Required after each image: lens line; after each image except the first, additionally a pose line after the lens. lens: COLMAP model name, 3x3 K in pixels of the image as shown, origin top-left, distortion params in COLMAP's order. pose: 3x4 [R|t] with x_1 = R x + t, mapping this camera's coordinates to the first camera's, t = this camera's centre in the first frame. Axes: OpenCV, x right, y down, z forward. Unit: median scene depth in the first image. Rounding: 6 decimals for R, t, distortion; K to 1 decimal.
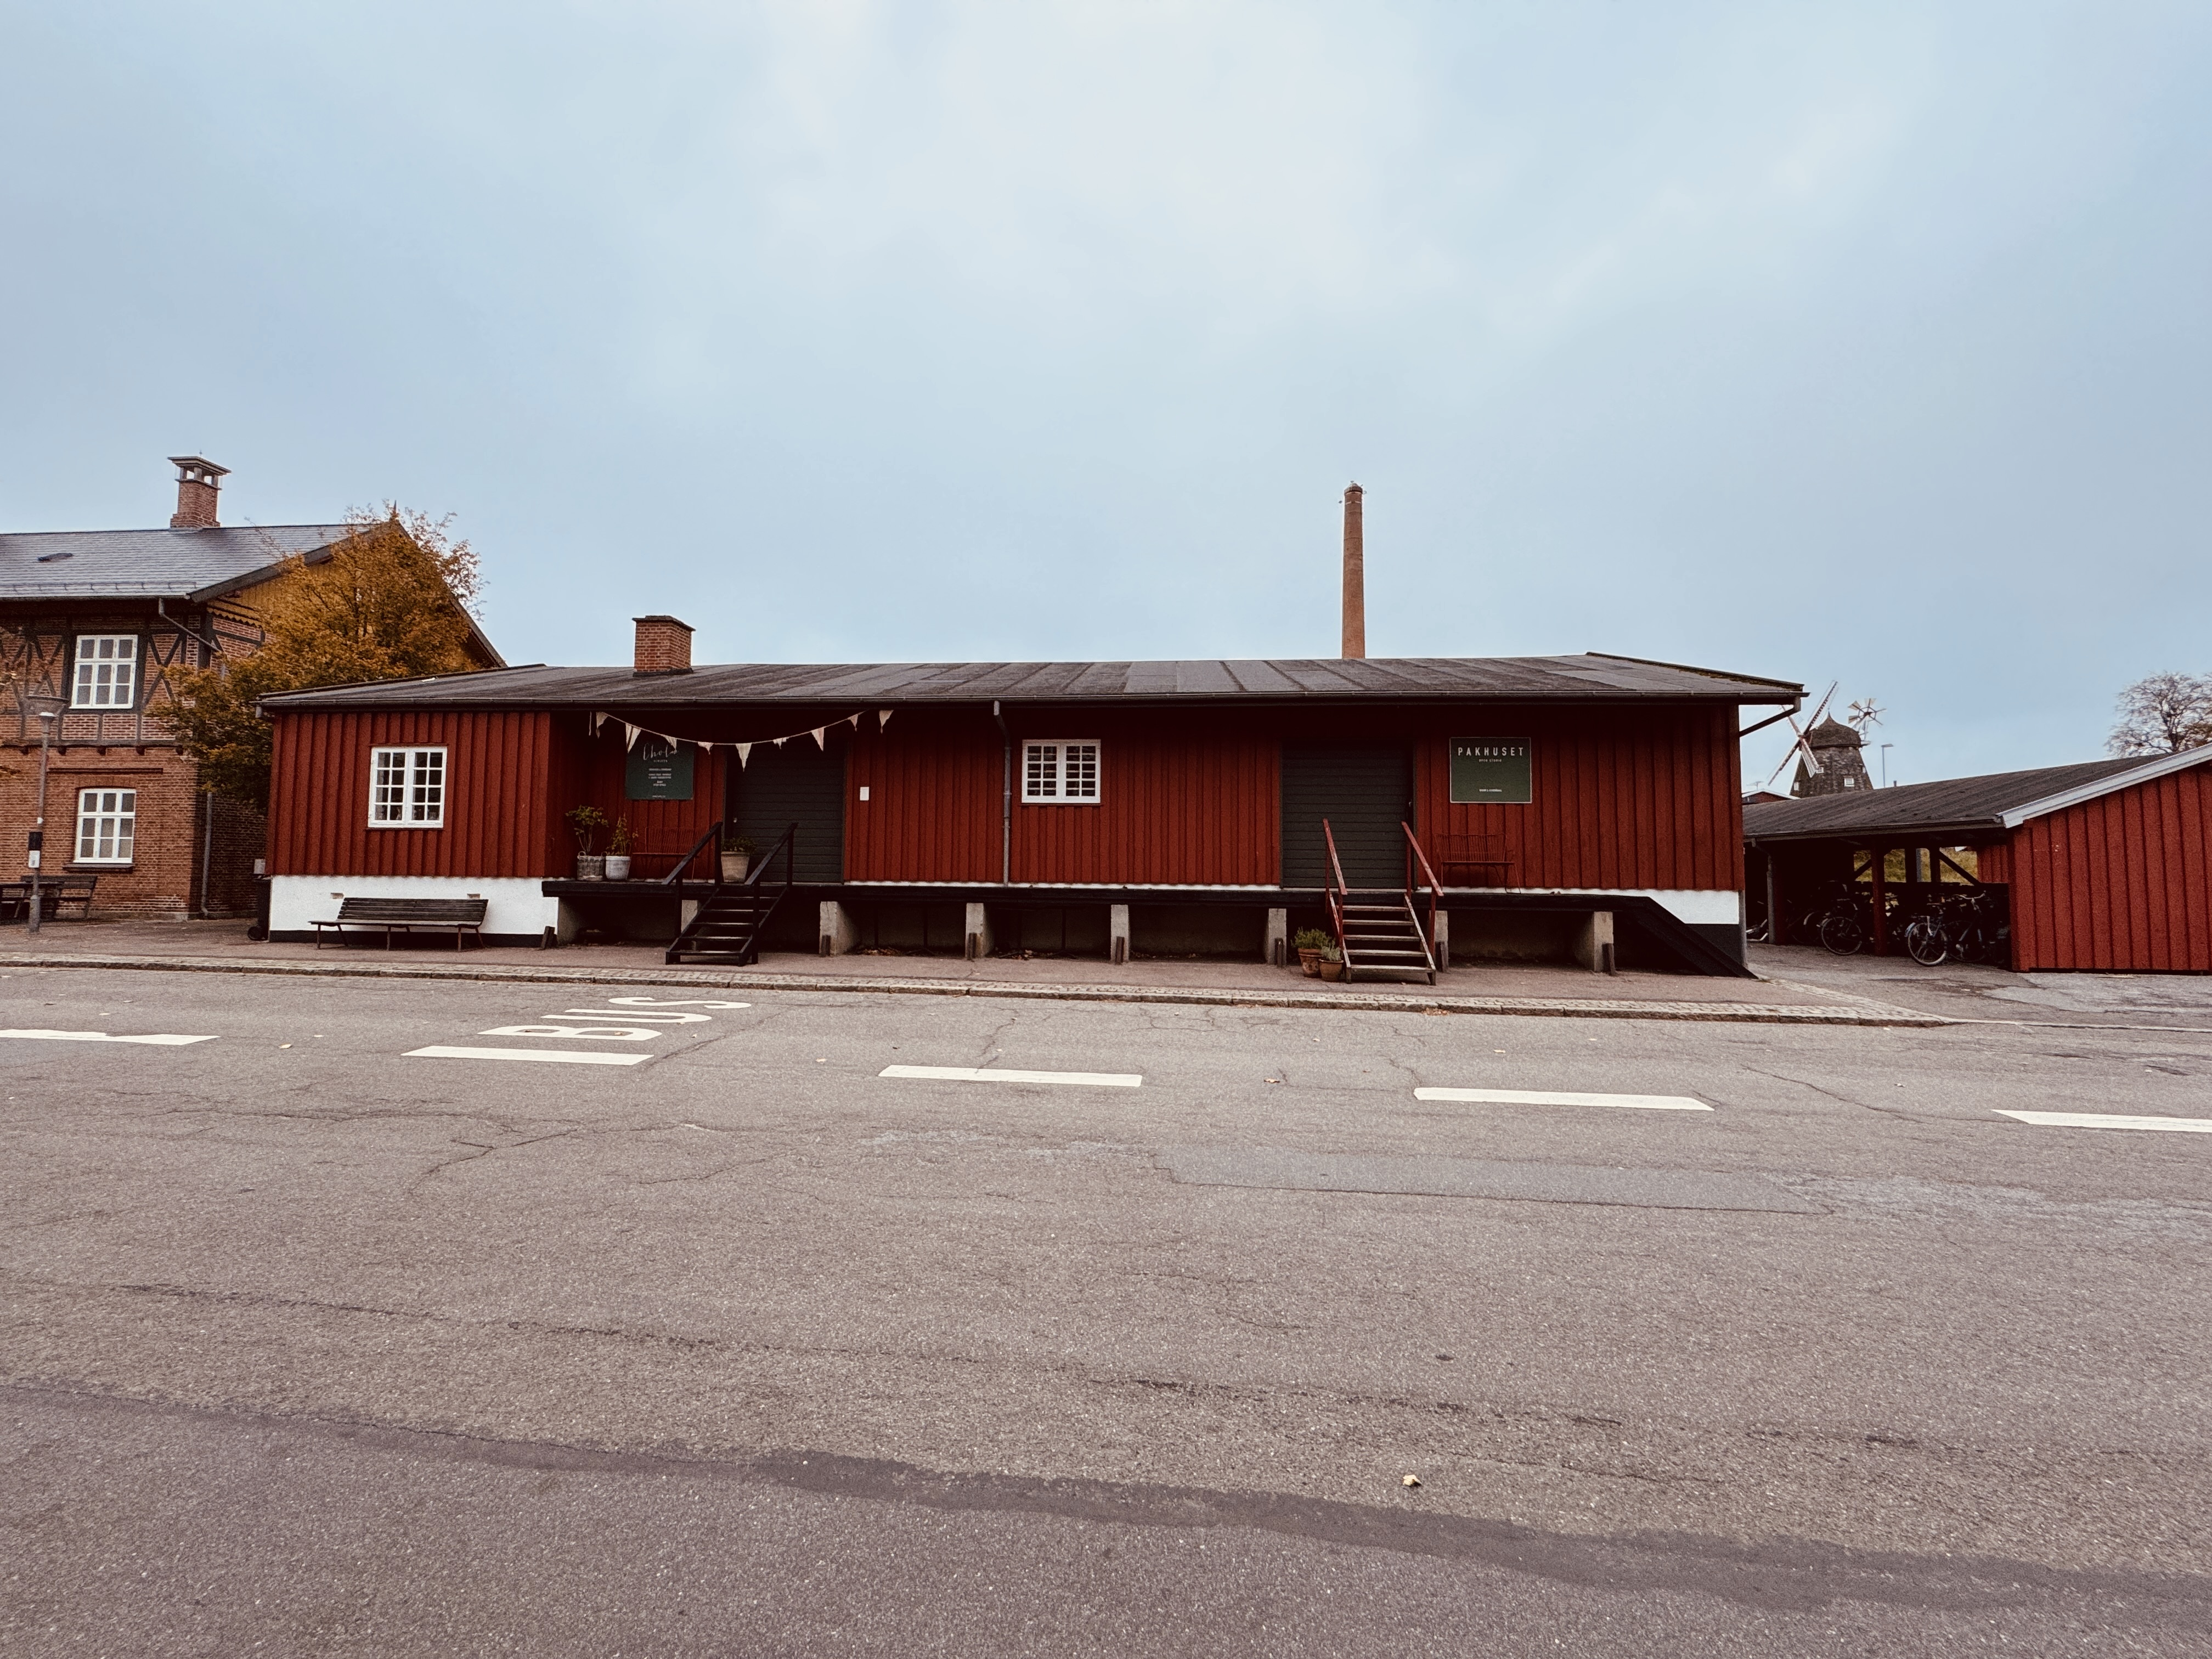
lens RADIAL K [[872.3, 0, 1106.0], [0, 872.3, 829.5], [0, 0, 1]] dist [-0.002632, 0.000279]
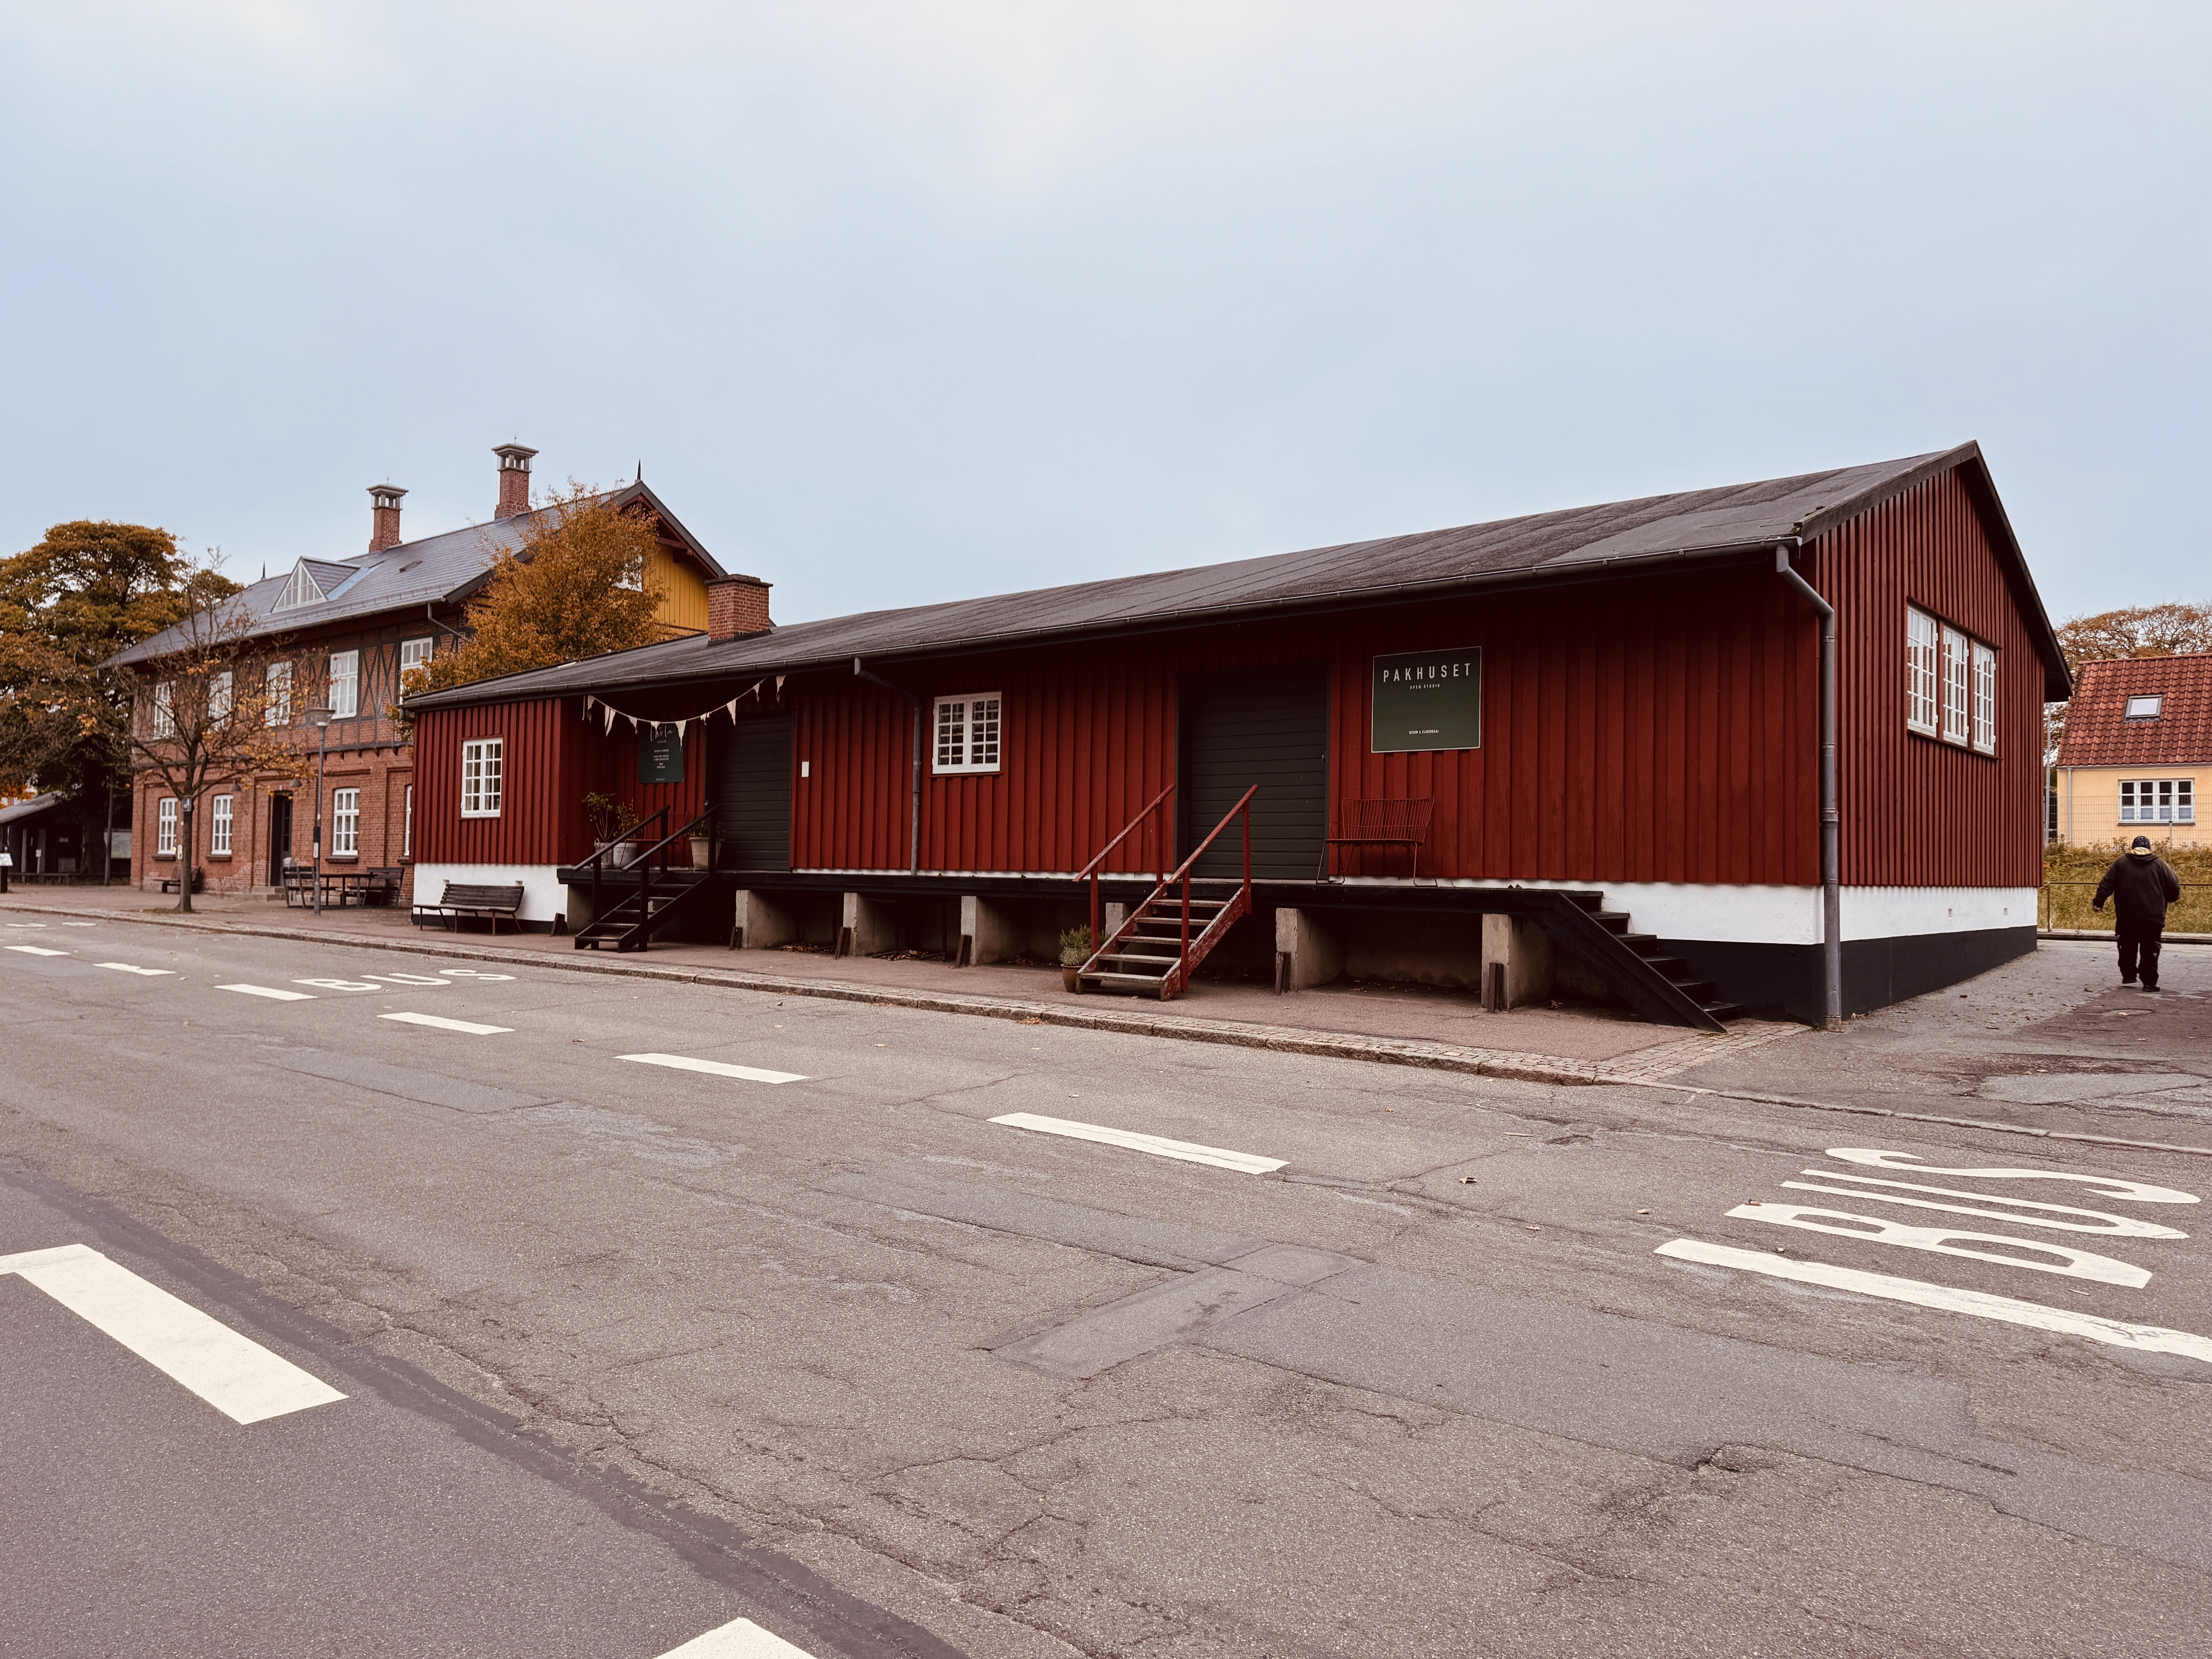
lens RADIAL K [[1530.3, 0, 1110.3], [0, 1530.3, 781.8], [0, 0, 1]] dist [0.093376, -0.104990]
pose [[0.821523, -0.030469, -0.569360, 0.877432], [0.023177, 0.999530, -0.020047, 0.010096], [0.569704, 0.003273, 0.821844, -0.100340]]
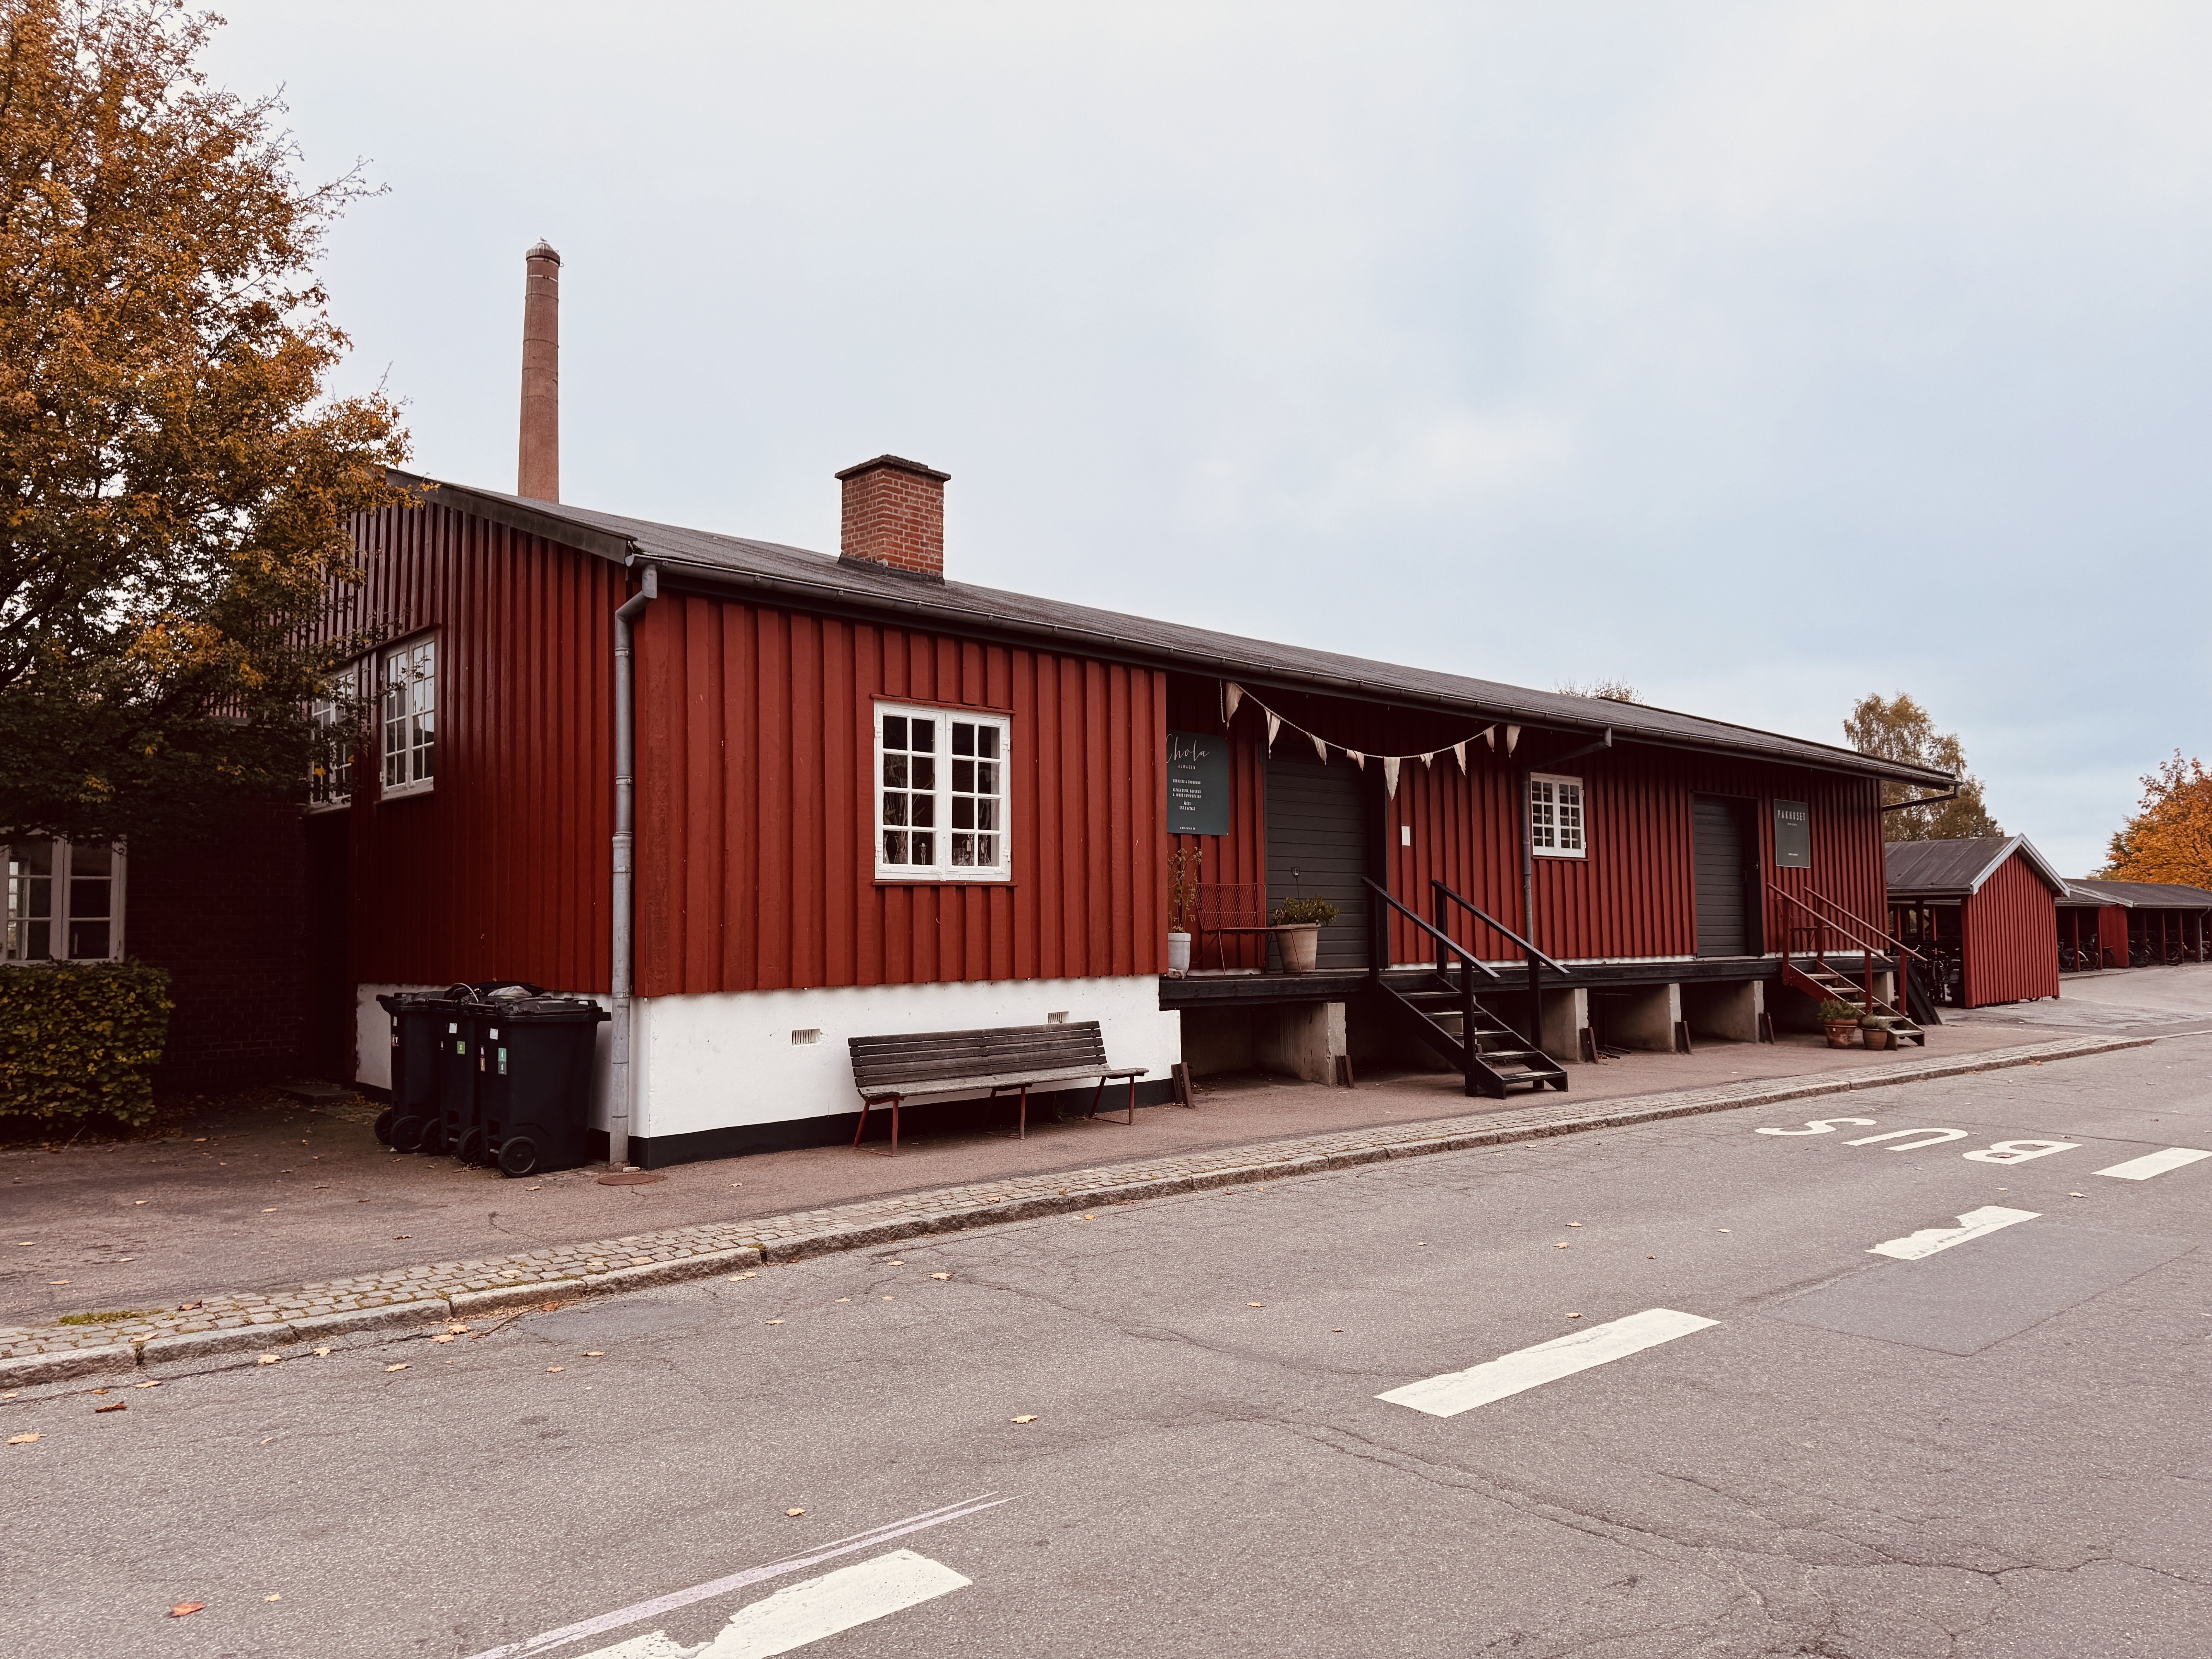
lens RADIAL K [[1557.5, 0, 1106.0], [0, 1557.5, 829.5], [0, 0, 1]] dist [0.000031, 0.000561]
pose [[0.667245, 0.033115, 0.744102, -1.371481], [-0.011456, 0.999349, -0.034201, -0.001917], [-0.744751, 0.014296, 0.667190, 0.370461]]
